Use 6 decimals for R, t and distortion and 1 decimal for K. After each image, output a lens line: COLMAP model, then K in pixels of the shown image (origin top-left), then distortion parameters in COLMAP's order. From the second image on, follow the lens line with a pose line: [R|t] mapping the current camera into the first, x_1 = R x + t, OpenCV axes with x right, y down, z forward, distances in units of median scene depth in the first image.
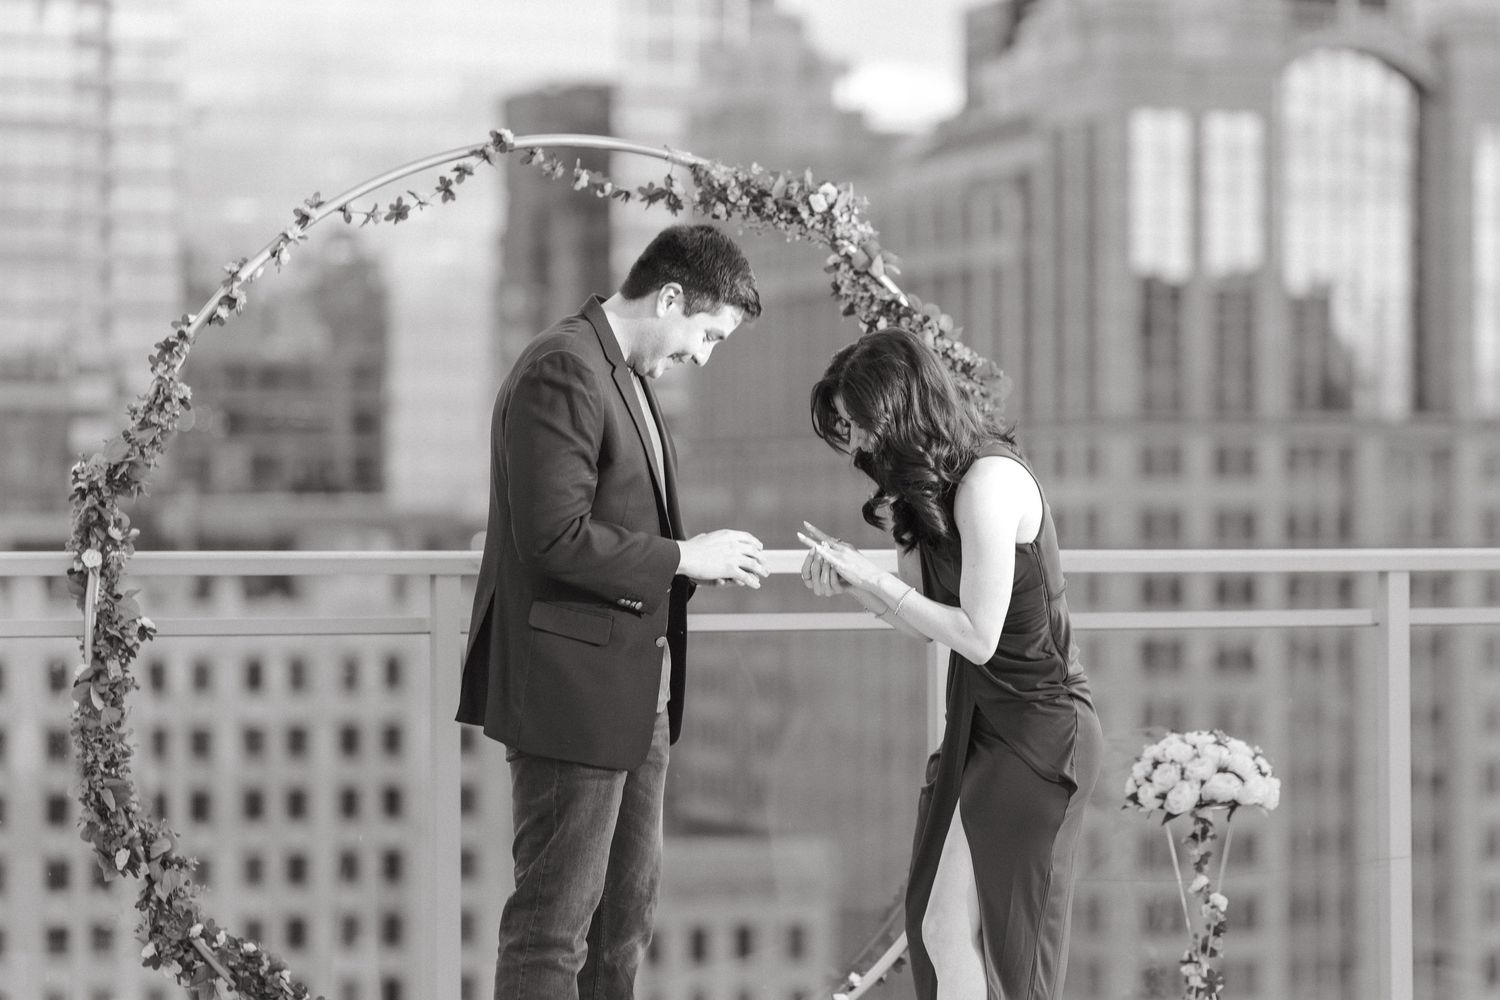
lens RADIAL K [[5065.9, 0, 863.3], [0, 5065.9, 582.0], [0, 0, 1]] dist [-0.070350, 1.136308]
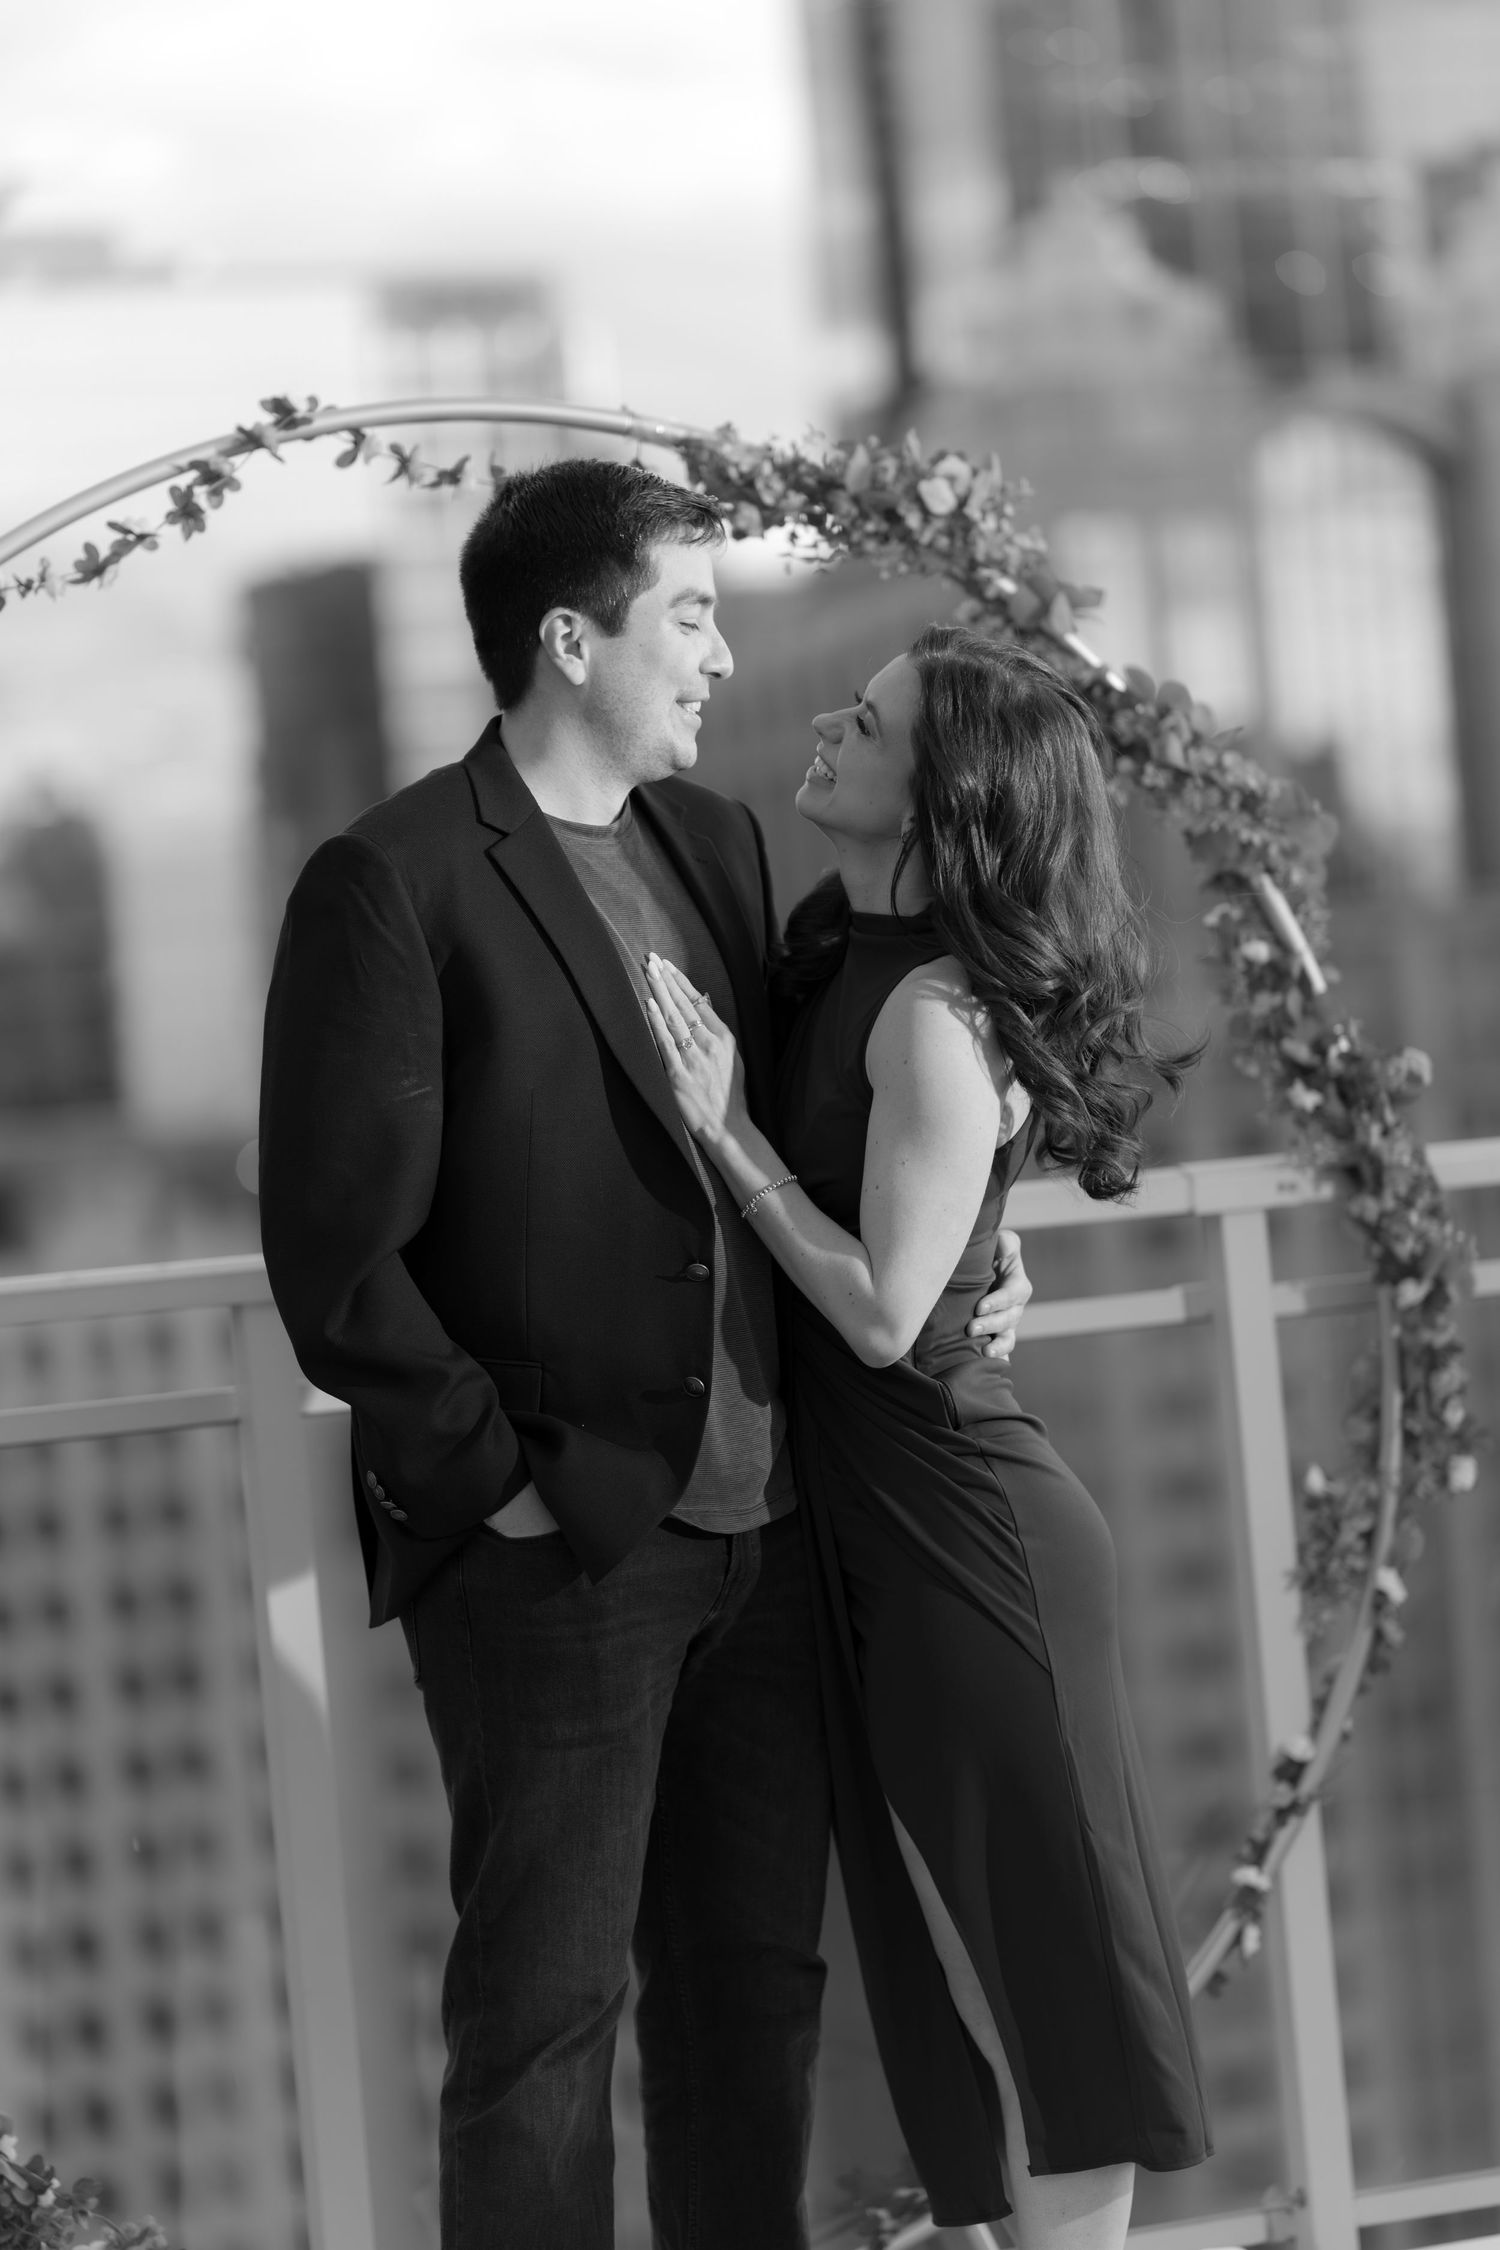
lens RADIAL K [[6025.0, 0, 750.6], [0, 6025.0, 1245.7], [0, 0, 1]] dist [0.473545, -8.911847]
pose [[0.996360, -0.085022, -0.006160, -0.029804], [0.085093, 0.996298, 0.012211, -0.009764], [0.005099, -0.012691, 0.999906, 0.397694]]
